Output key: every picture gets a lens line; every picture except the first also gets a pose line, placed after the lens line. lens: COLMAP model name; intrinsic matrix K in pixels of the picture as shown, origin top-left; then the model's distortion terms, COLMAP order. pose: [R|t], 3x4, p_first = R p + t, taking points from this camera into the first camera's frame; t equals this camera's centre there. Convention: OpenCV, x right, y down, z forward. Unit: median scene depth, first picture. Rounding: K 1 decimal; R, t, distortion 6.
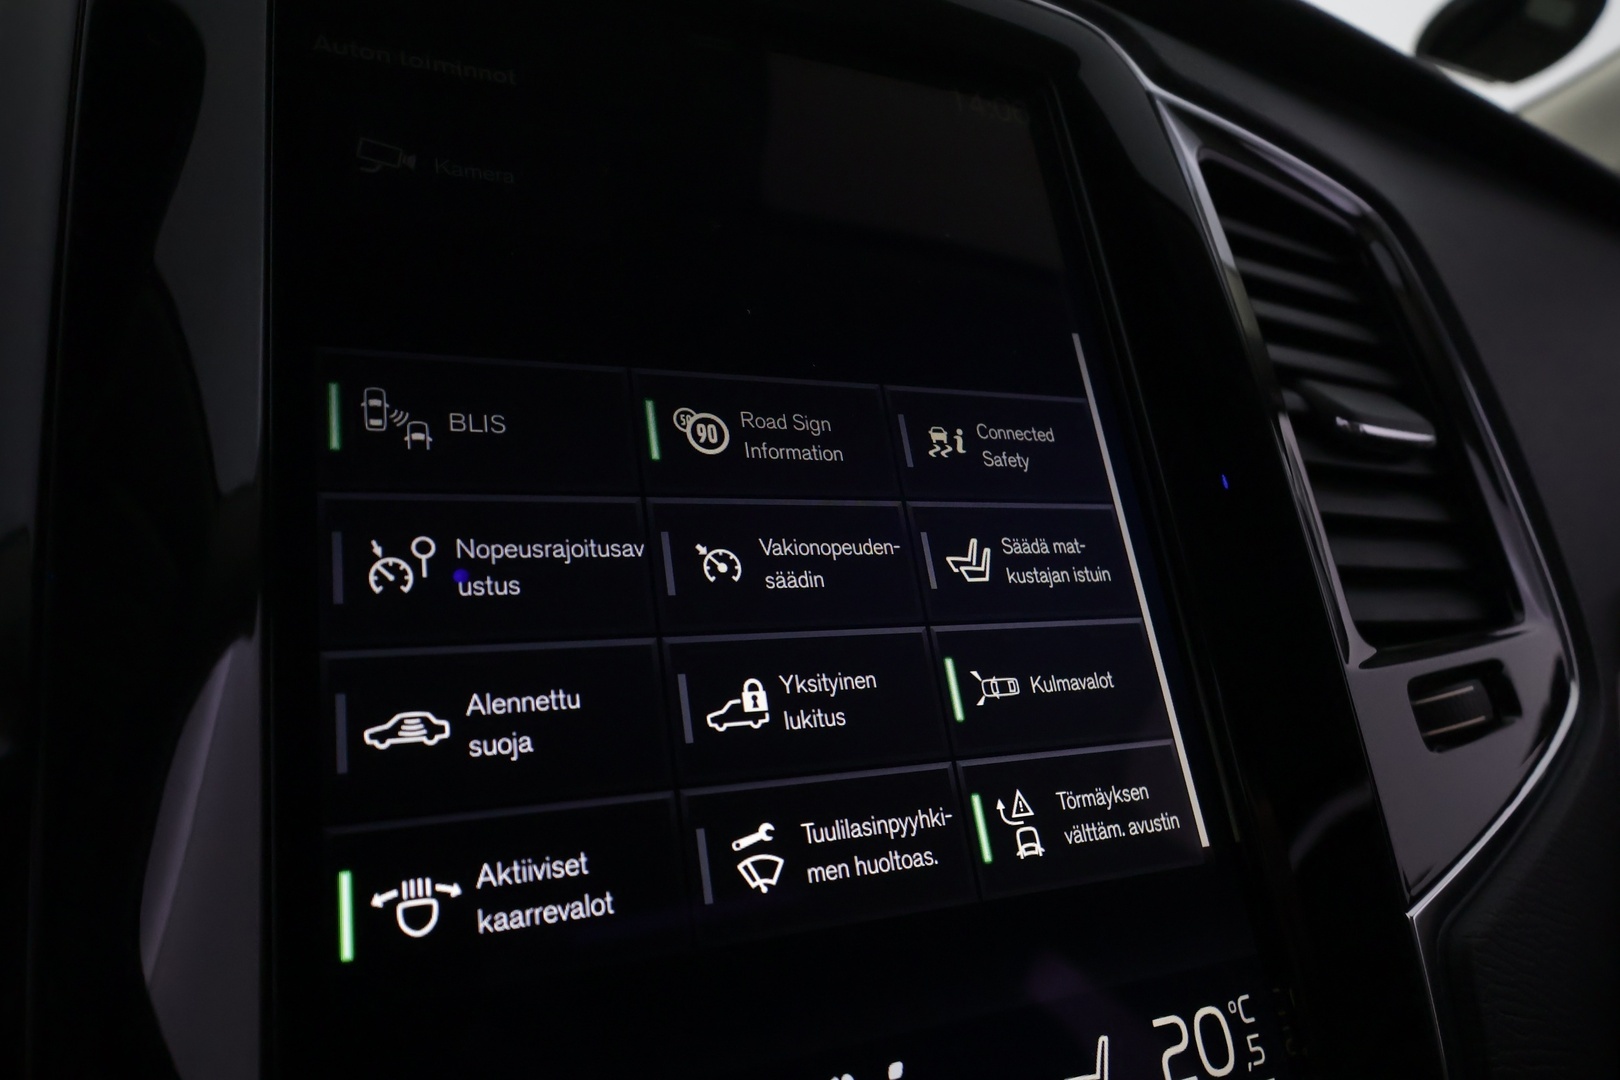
lens RADIAL K [[1071.2, 0, 810.0], [0, 1071.2, 540.0], [0, 0, 1]] dist [0.008077, 0.001947]
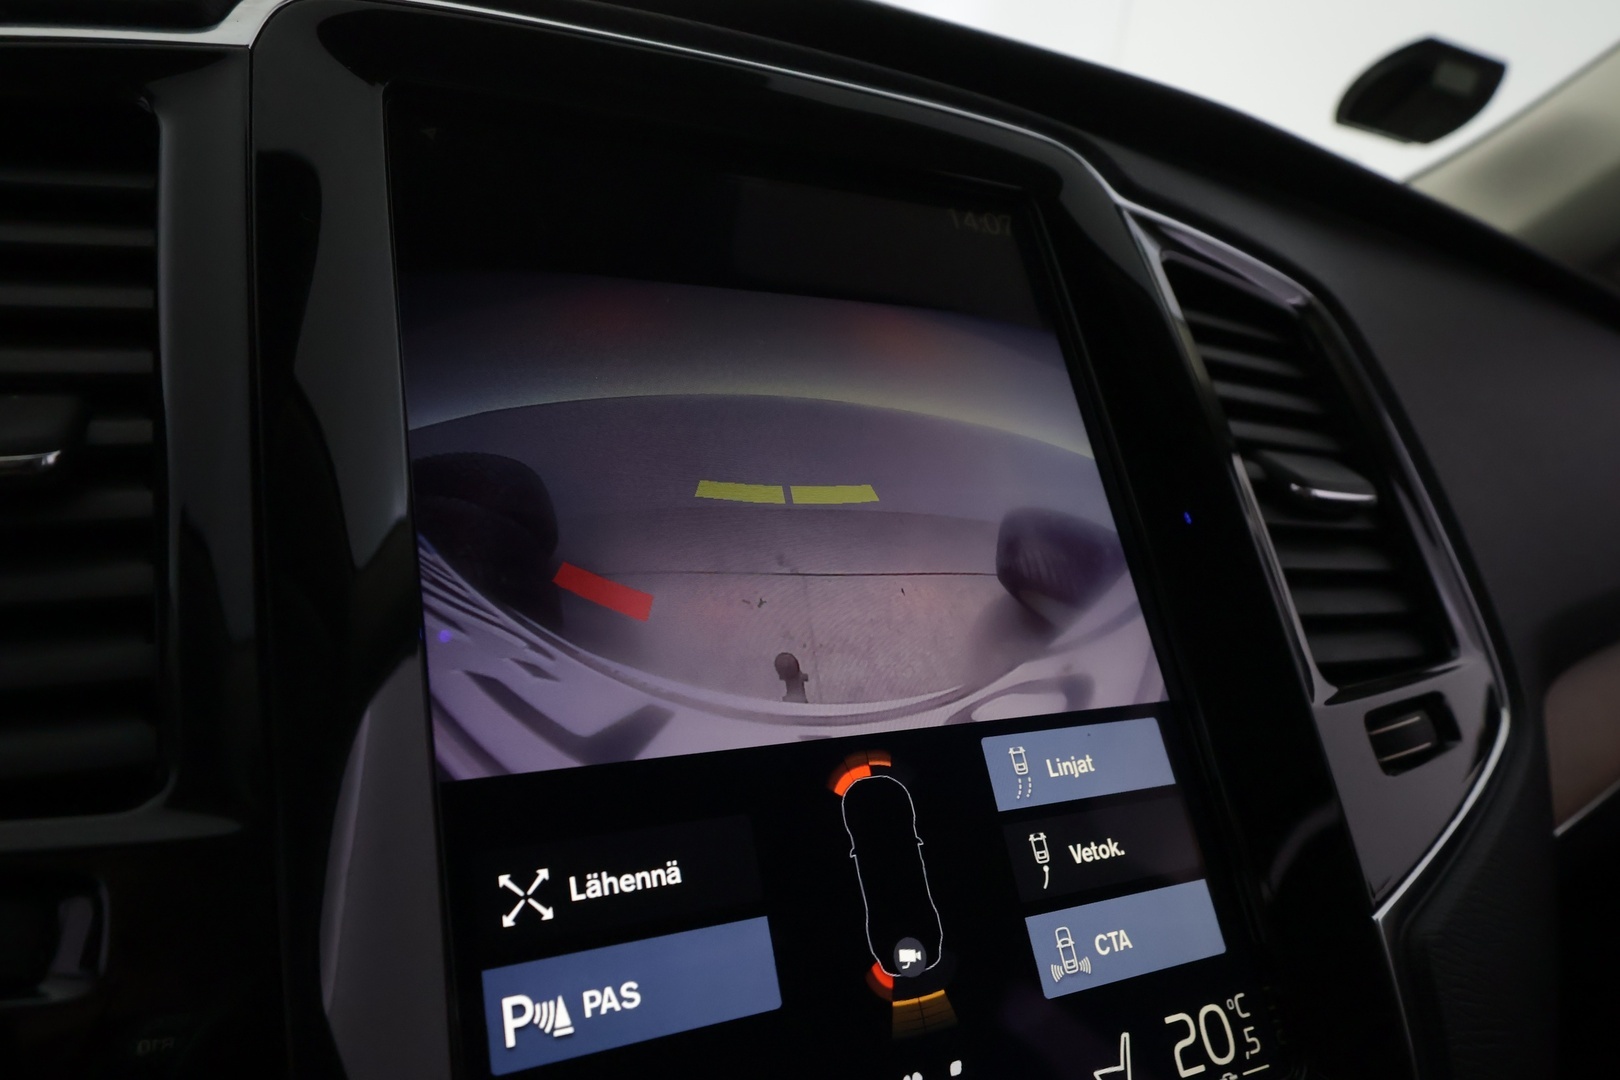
lens RADIAL K [[1087.8, 0, 802.8], [0, 1087.8, 535.8], [0, 0, 1]] dist [-0.002747, -0.000835]
pose [[0.998748, -0.029598, 0.040339, -0.085138], [0.031128, 0.998799, -0.037825, -0.034195], [-0.039171, 0.039033, 0.998470, -0.146506]]
